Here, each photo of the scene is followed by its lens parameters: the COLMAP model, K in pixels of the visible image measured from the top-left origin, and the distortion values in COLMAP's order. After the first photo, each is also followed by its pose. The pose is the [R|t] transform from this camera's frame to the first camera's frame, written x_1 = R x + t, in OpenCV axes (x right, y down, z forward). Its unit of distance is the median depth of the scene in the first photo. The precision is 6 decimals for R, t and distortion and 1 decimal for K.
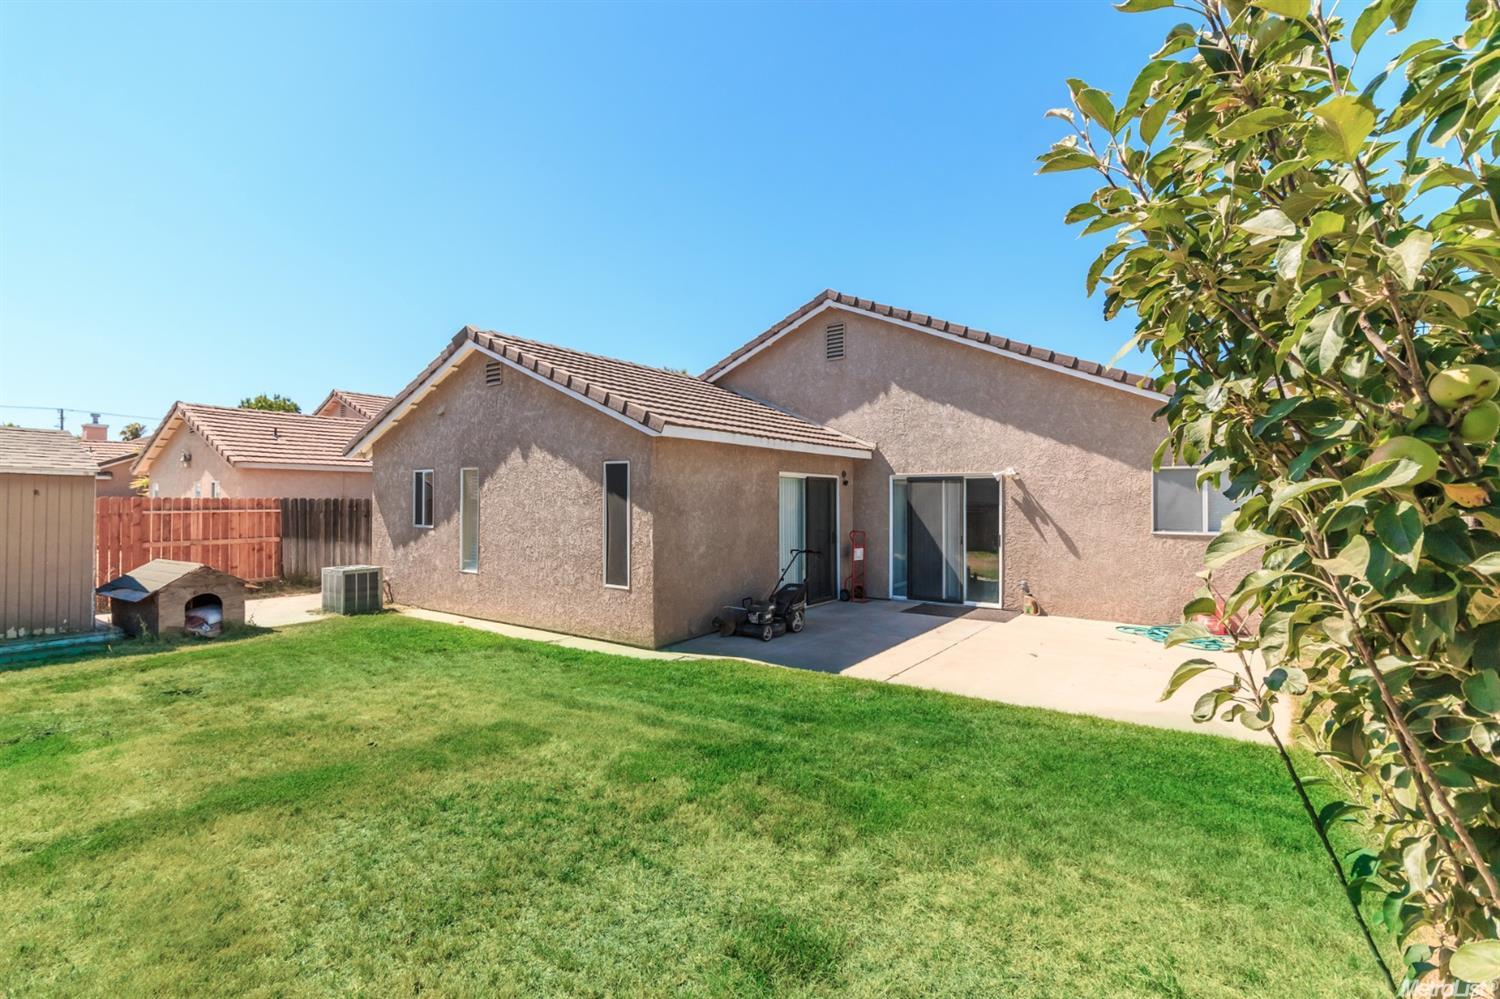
lens RADIAL K [[700.0, 0, 746.7], [0, 700.0, 487.4], [0, 0, 1]] dist [0.000452, 0.000002]
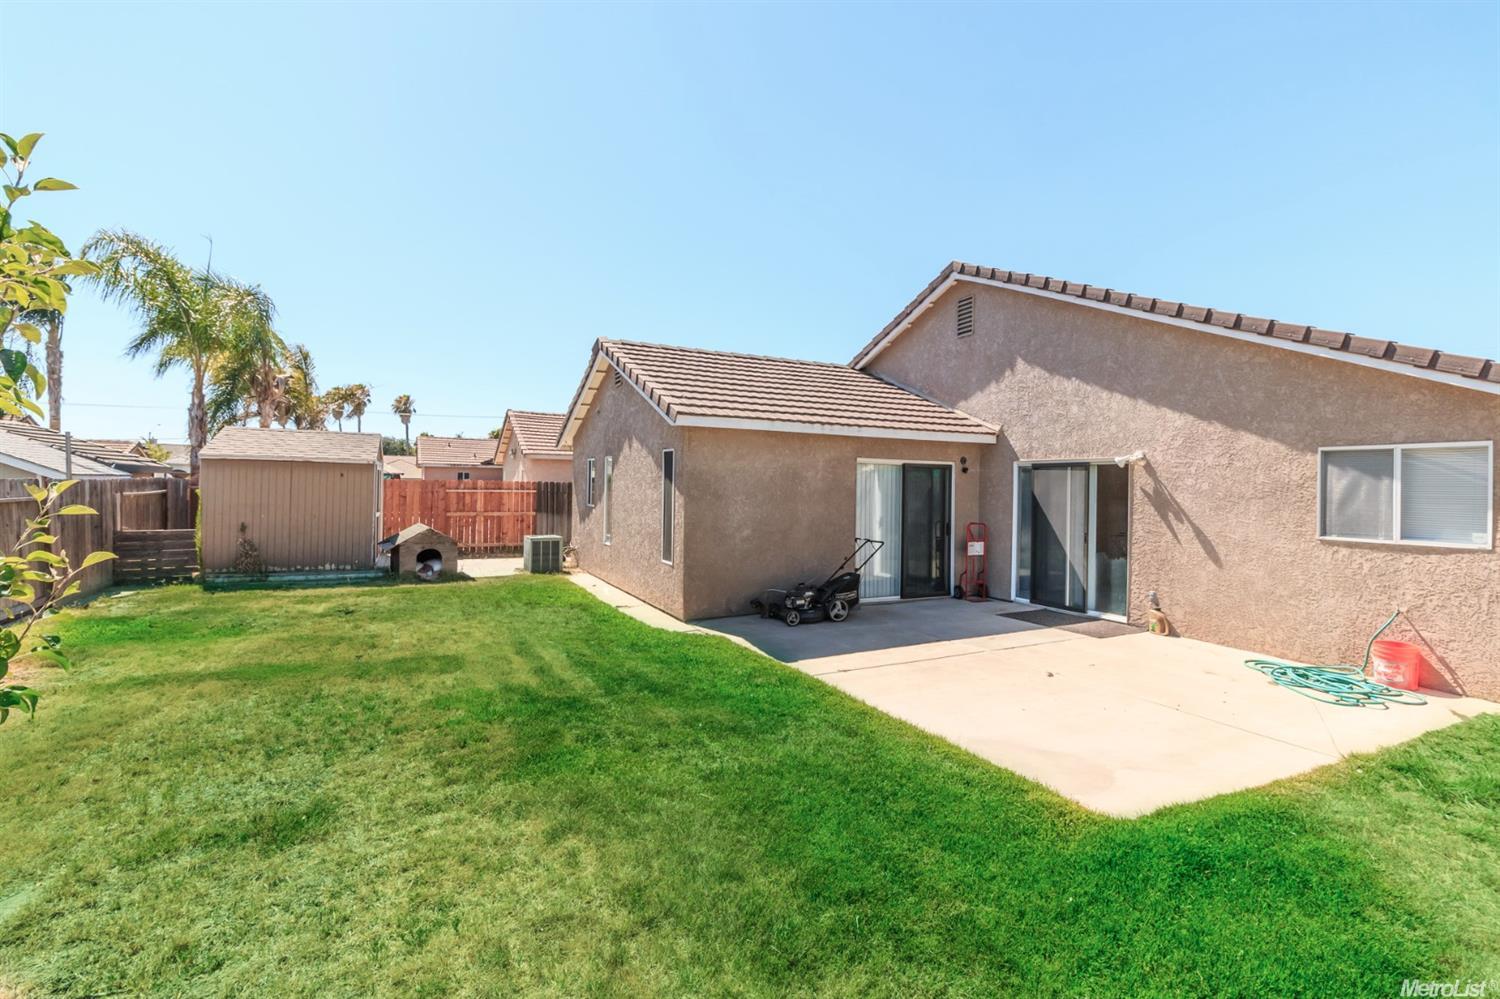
lens RADIAL K [[694.5, 0, 750.0], [0, 694.5, 477.0], [0, 0, 1]] dist [-0.000120, -0.000039]
pose [[0.882374, 0.006133, -0.470509, 0.362184], [-0.006733, 0.999977, 0.000407, 0.004546], [0.470500, 0.002808, 0.882395, 0.074284]]
